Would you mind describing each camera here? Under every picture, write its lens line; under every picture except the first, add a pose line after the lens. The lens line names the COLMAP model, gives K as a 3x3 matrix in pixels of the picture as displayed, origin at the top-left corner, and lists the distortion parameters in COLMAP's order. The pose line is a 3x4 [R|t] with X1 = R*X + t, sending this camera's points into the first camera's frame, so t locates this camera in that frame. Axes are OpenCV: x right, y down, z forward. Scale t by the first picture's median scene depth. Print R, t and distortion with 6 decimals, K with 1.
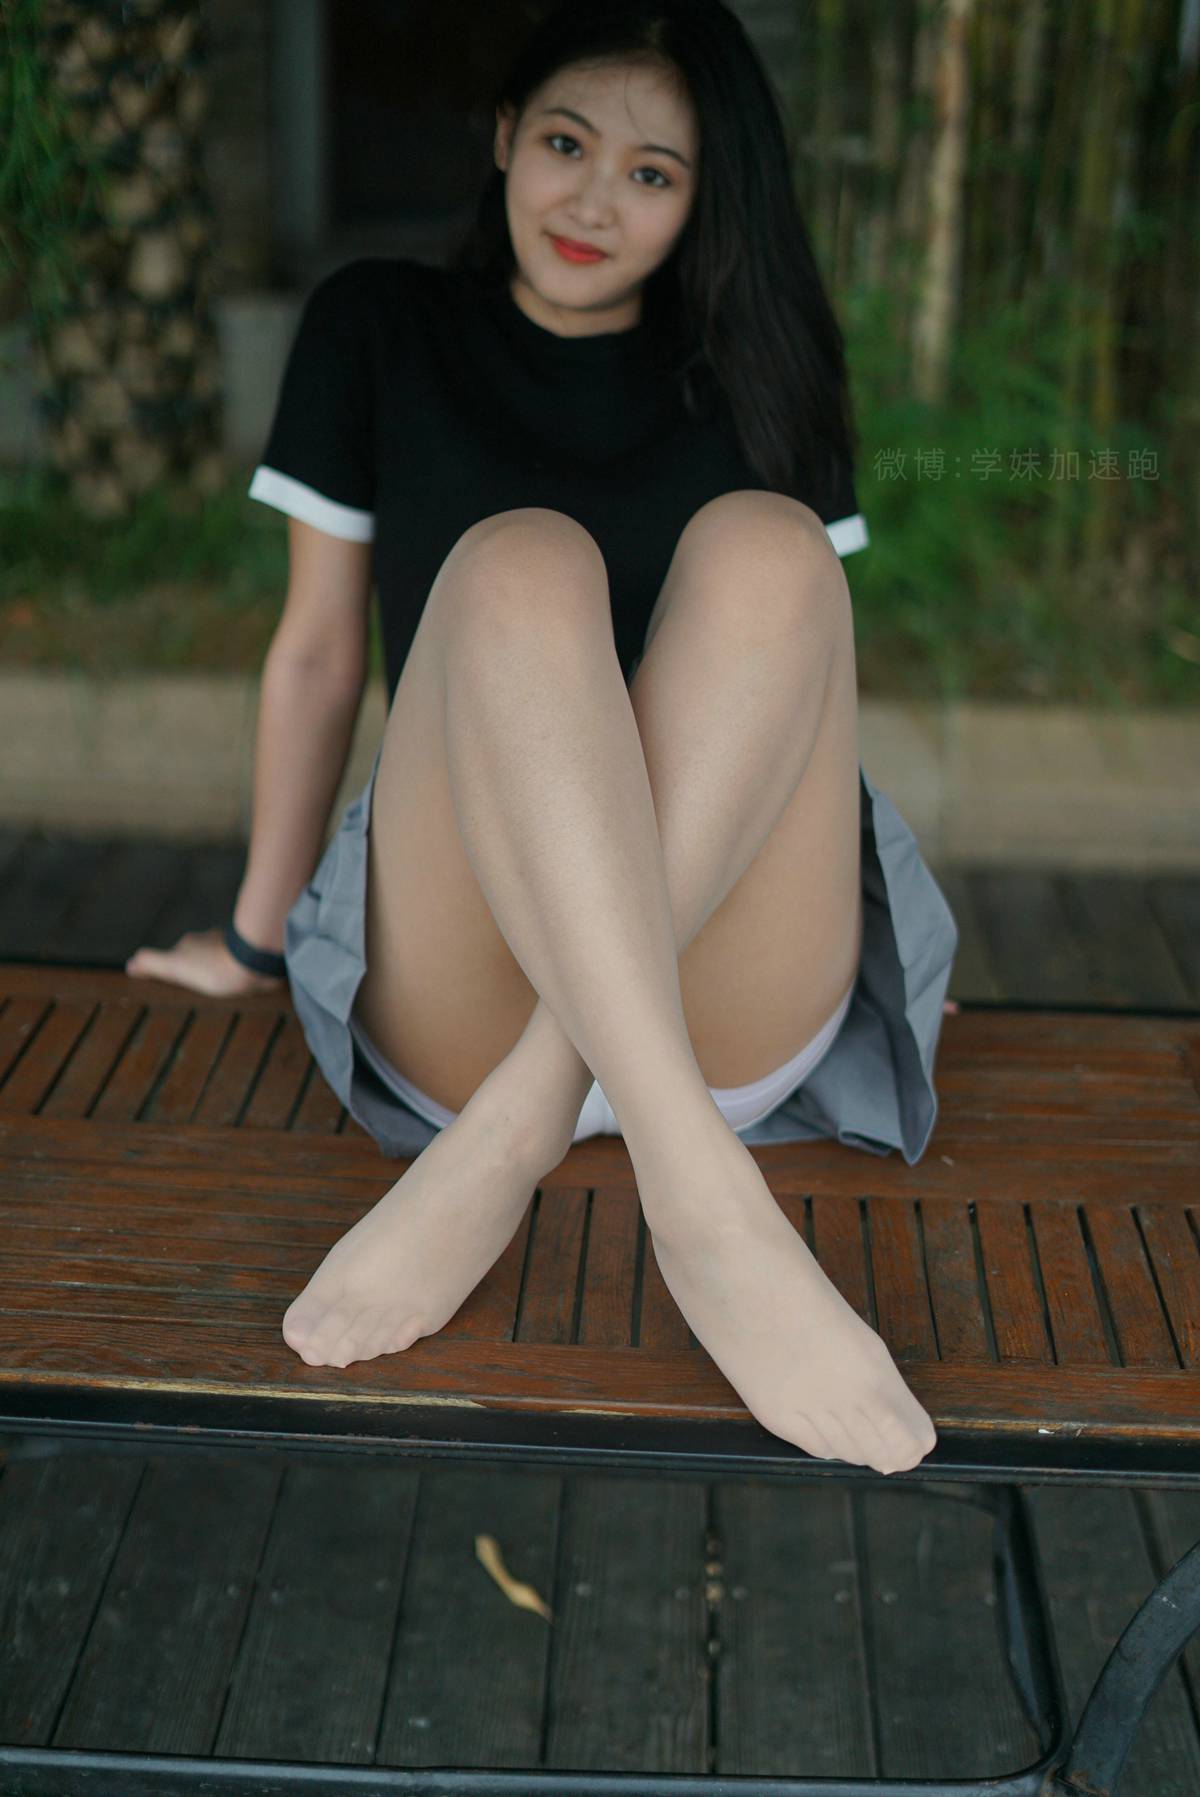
lens RADIAL K [[2785.9, 0, 600.8], [0, 2785.9, 853.0], [0, 0, 1]] dist [-0.041260, -0.054092]
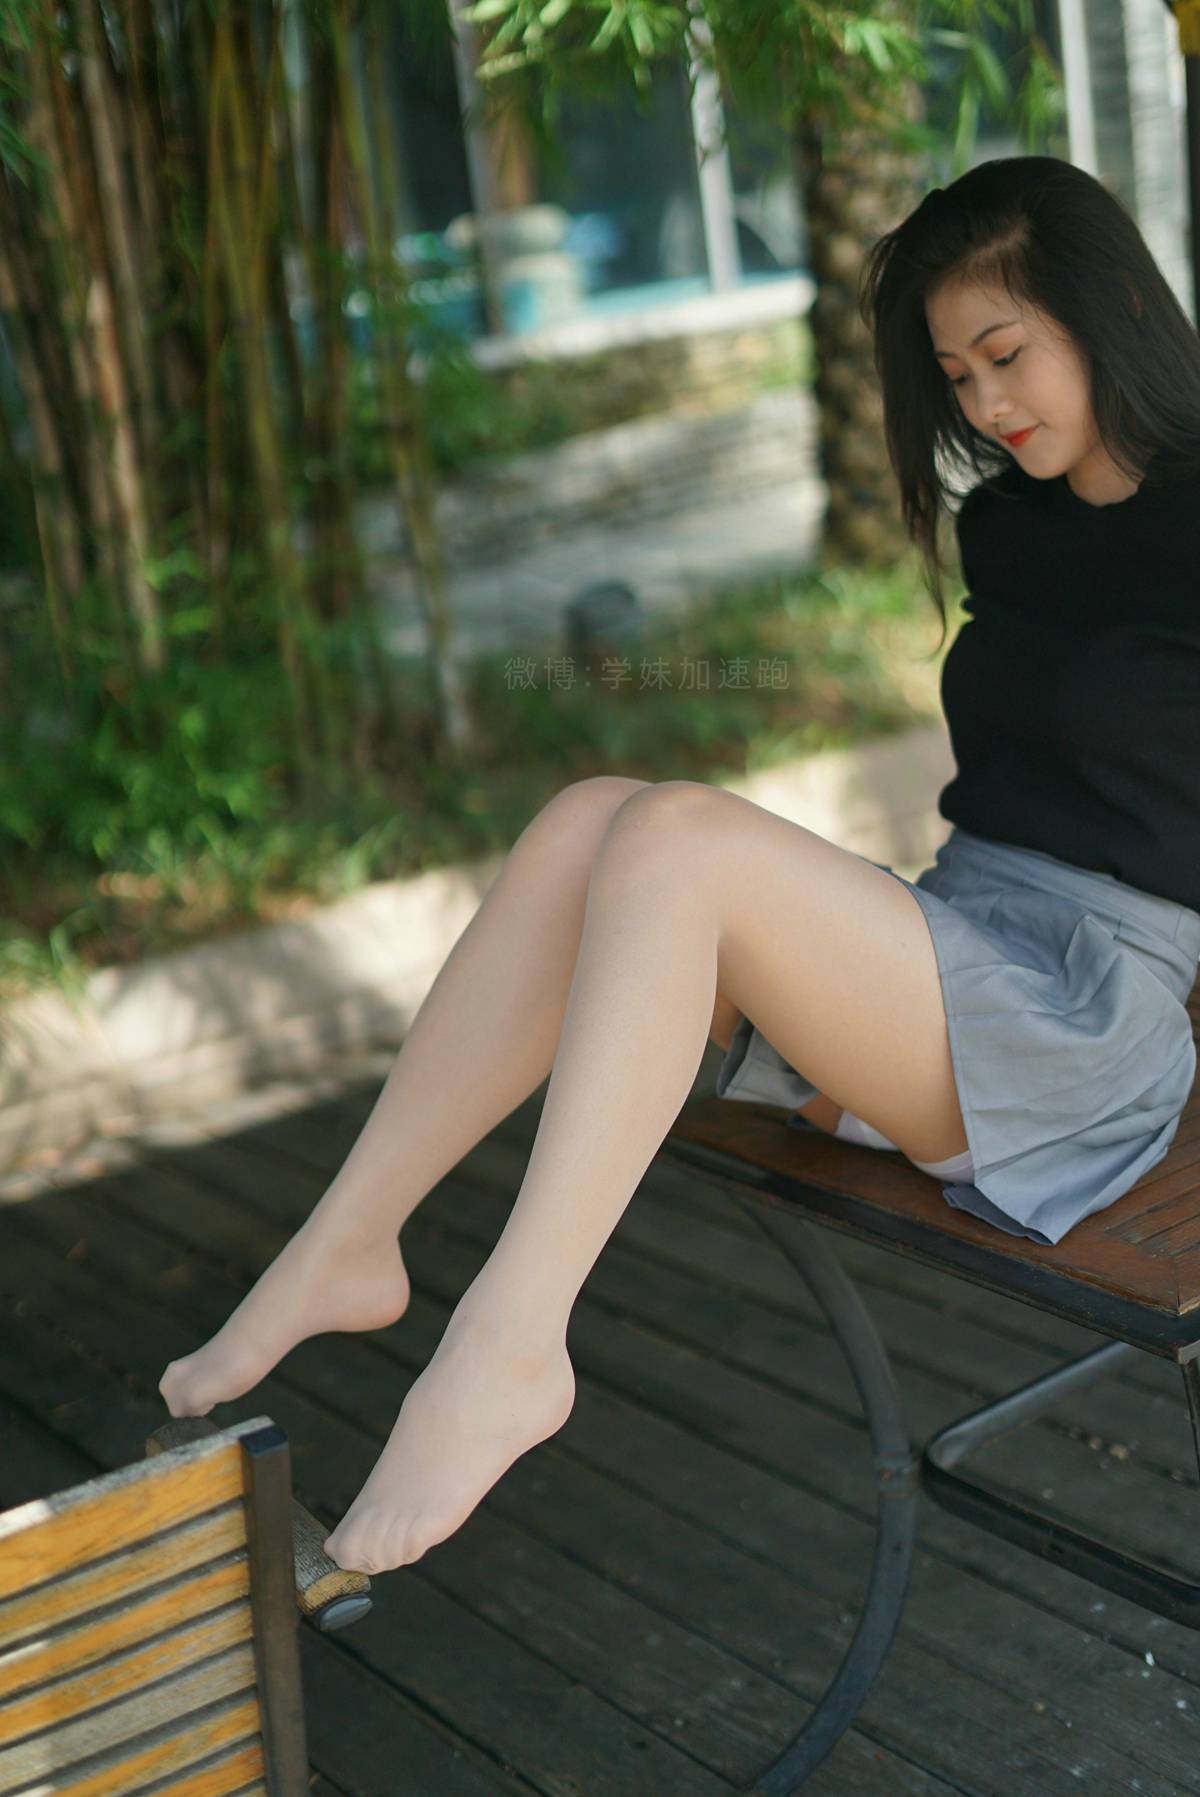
lens RADIAL K [[2649.8, 0, 605.1], [0, 2649.8, 943.8], [0, 0, 1]] dist [-0.054369, -0.076665]
pose [[0.790802, -0.297189, 0.535081, -0.969250], [0.337584, 0.940997, 0.023719, -0.071511], [-0.510558, 0.161878, 0.844468, 0.132318]]
